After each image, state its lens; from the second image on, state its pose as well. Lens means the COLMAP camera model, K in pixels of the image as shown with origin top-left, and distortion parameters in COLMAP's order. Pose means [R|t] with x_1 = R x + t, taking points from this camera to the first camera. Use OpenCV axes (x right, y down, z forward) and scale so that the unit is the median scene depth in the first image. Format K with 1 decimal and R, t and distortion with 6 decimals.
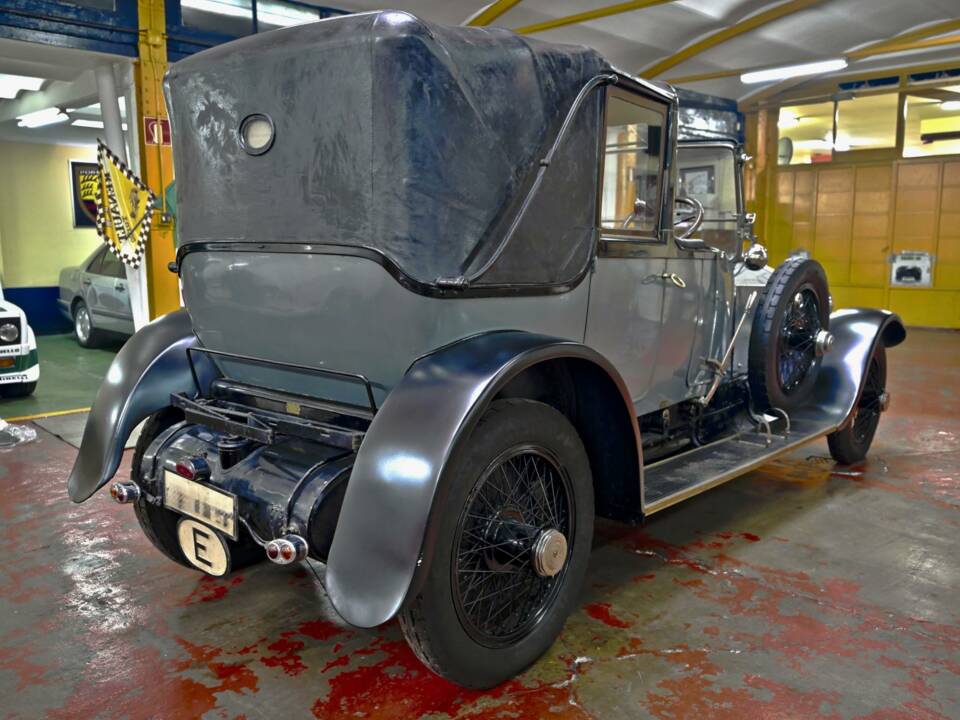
lens RADIAL K [[829.5, 0, 480.0], [0, 829.5, 360.0], [0, 0, 1]] dist [-0.001664, -0.000285]
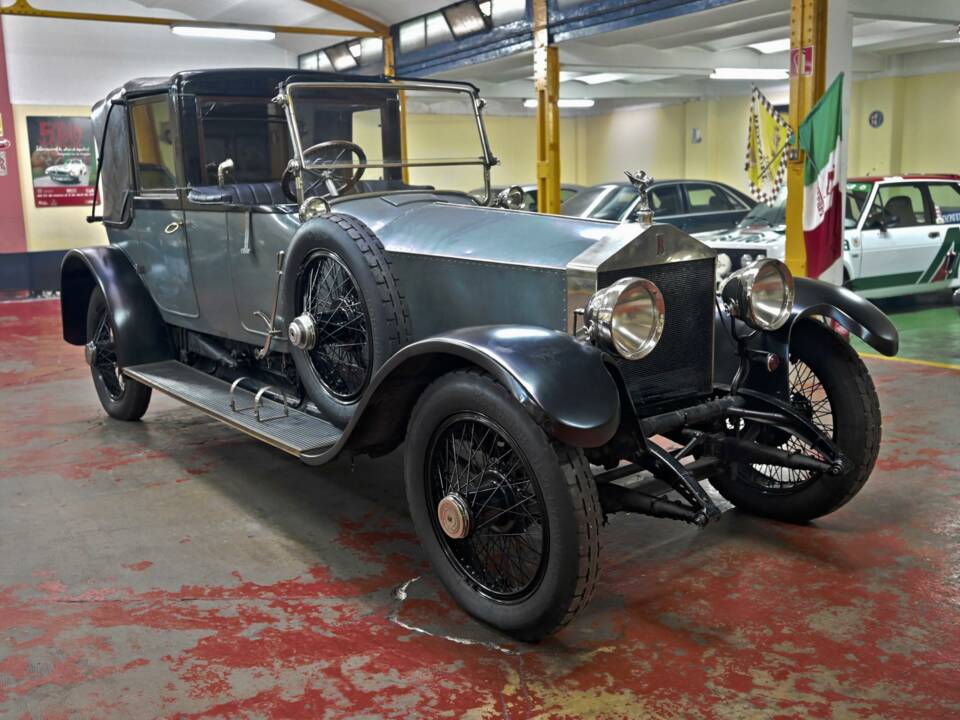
lens RADIAL K [[964.3, 0, 439.5], [0, 964.3, 361.0], [0, 0, 1]] dist [0.001070, 0.002093]
pose [[-0.237048, 0.172812, -0.956004, 0.879487], [-0.107022, 0.973417, 0.202496, -0.131837], [0.965585, 0.150315, -0.212252, 0.952992]]
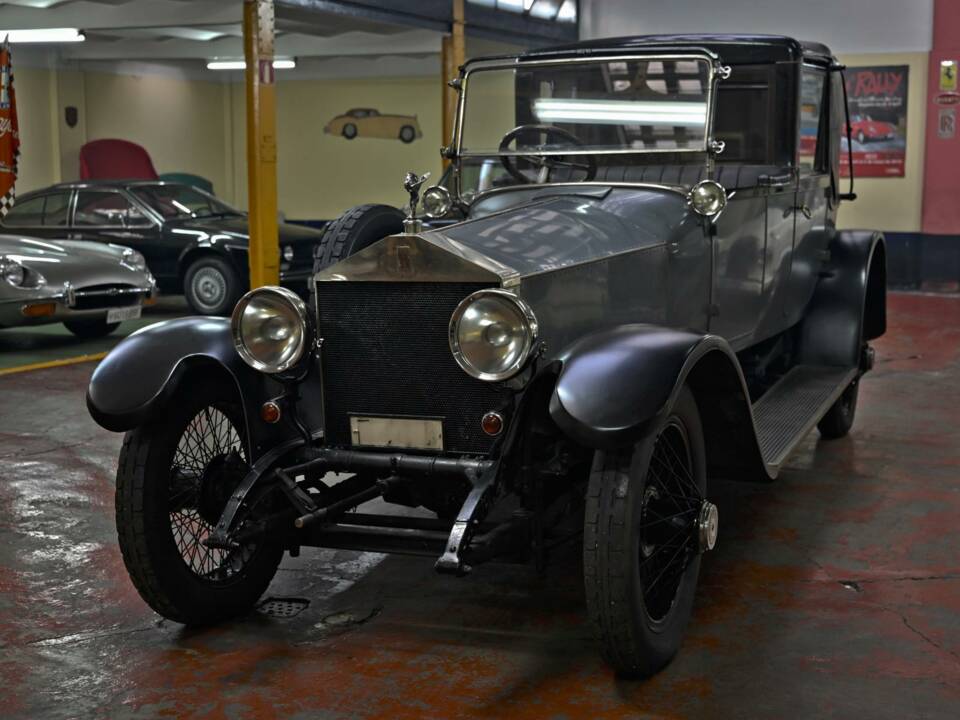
lens RADIAL K [[1345.4, 0, 515.7], [0, 1345.4, 360.7], [0, 0, 1]] dist [0.001723, -0.005211]
pose [[-0.951986, 0.043148, -0.303086, 0.464074], [-0.042475, 0.961827, 0.270341, -0.231121], [0.303181, 0.270234, -0.913813, 1.579786]]
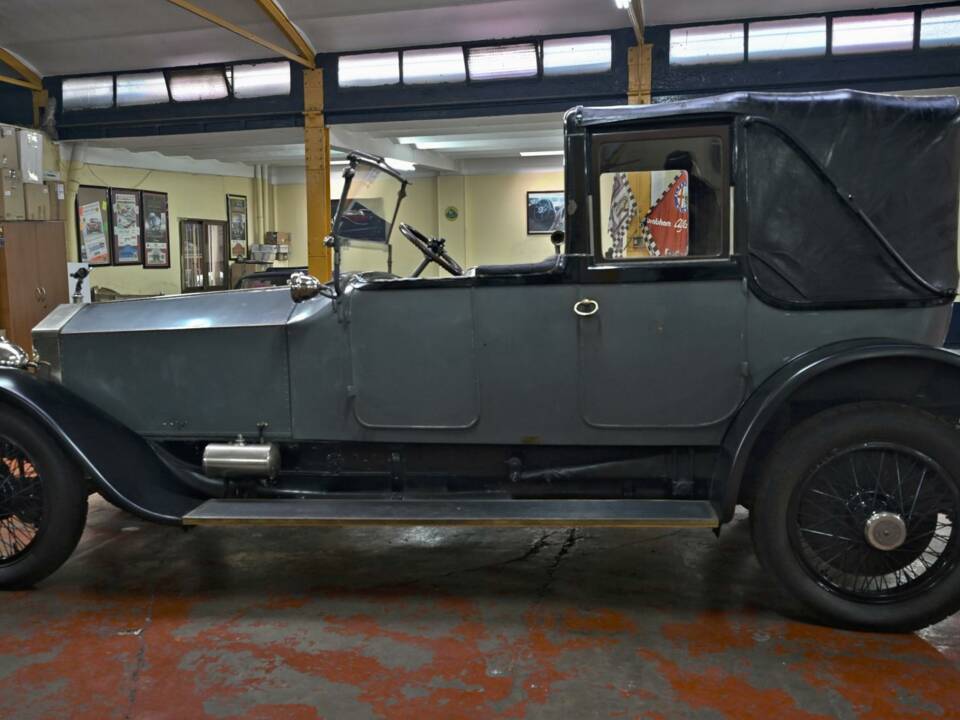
lens RADIAL K [[964.3, 0, 439.5], [0, 964.3, 361.0], [0, 0, 1]] dist [0.001070, 0.002093]
pose [[-0.501667, -0.084996, 0.860875, -0.541710], [0.133570, 0.975616, 0.174162, -0.160937], [-0.854687, 0.202359, -0.478081, 1.072828]]
